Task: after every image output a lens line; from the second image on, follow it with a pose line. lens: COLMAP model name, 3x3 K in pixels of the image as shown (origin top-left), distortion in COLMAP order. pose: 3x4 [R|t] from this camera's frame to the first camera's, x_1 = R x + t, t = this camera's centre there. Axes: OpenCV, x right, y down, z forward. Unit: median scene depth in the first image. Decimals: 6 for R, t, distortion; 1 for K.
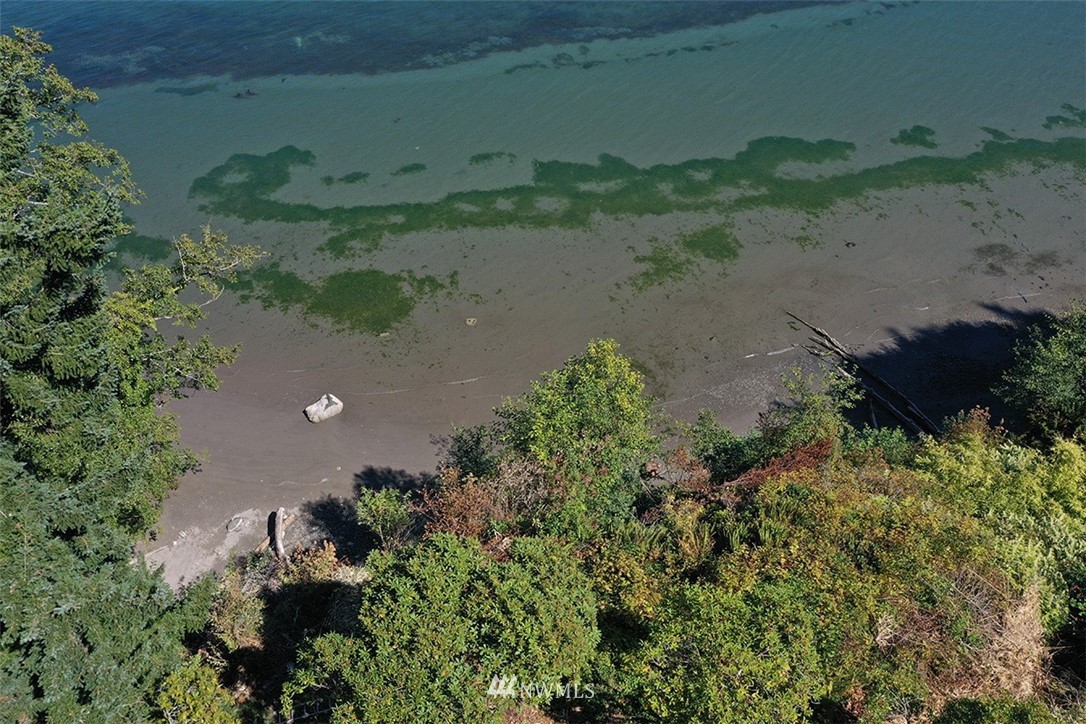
lens RADIAL K [[867.2, 0, 543.0], [0, 867.2, 362.0], [0, 0, 1]] dist [0.012936, 0.003543]
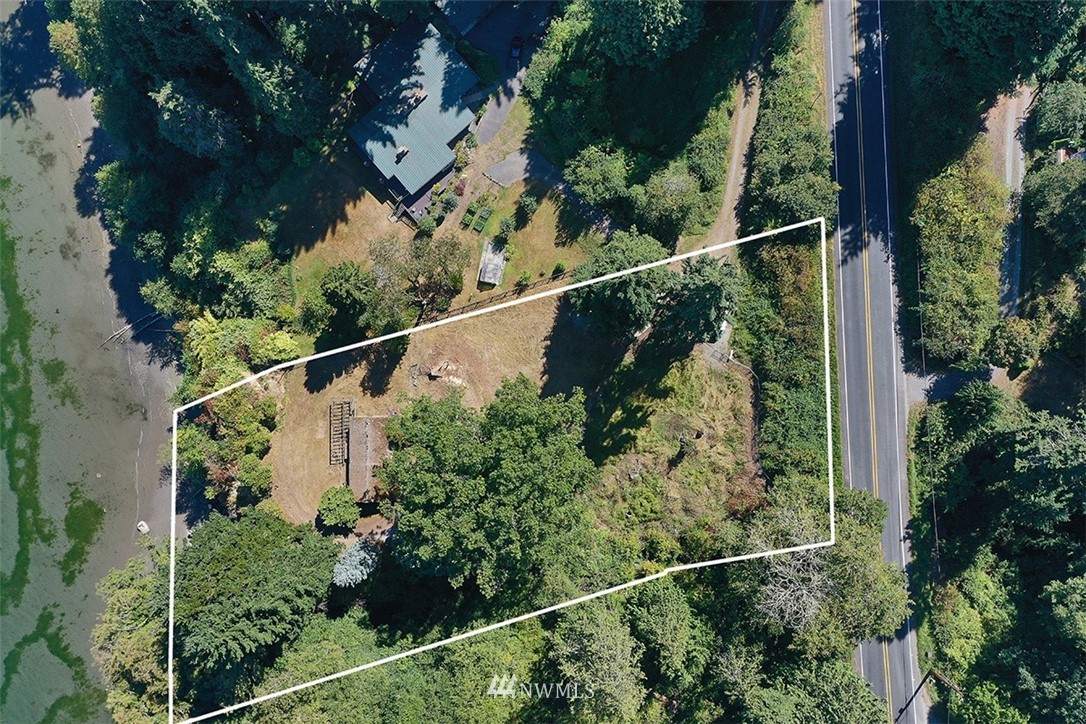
lens RADIAL K [[867.2, 0, 543.0], [0, 867.2, 362.0], [0, 0, 1]] dist [0.012936, 0.003543]
pose [[0.014994, -0.999171, 0.037853, 0.137178], [0.741324, 0.036513, 0.670153, -0.646441], [-0.670979, 0.018013, 0.741257, -1.399499]]
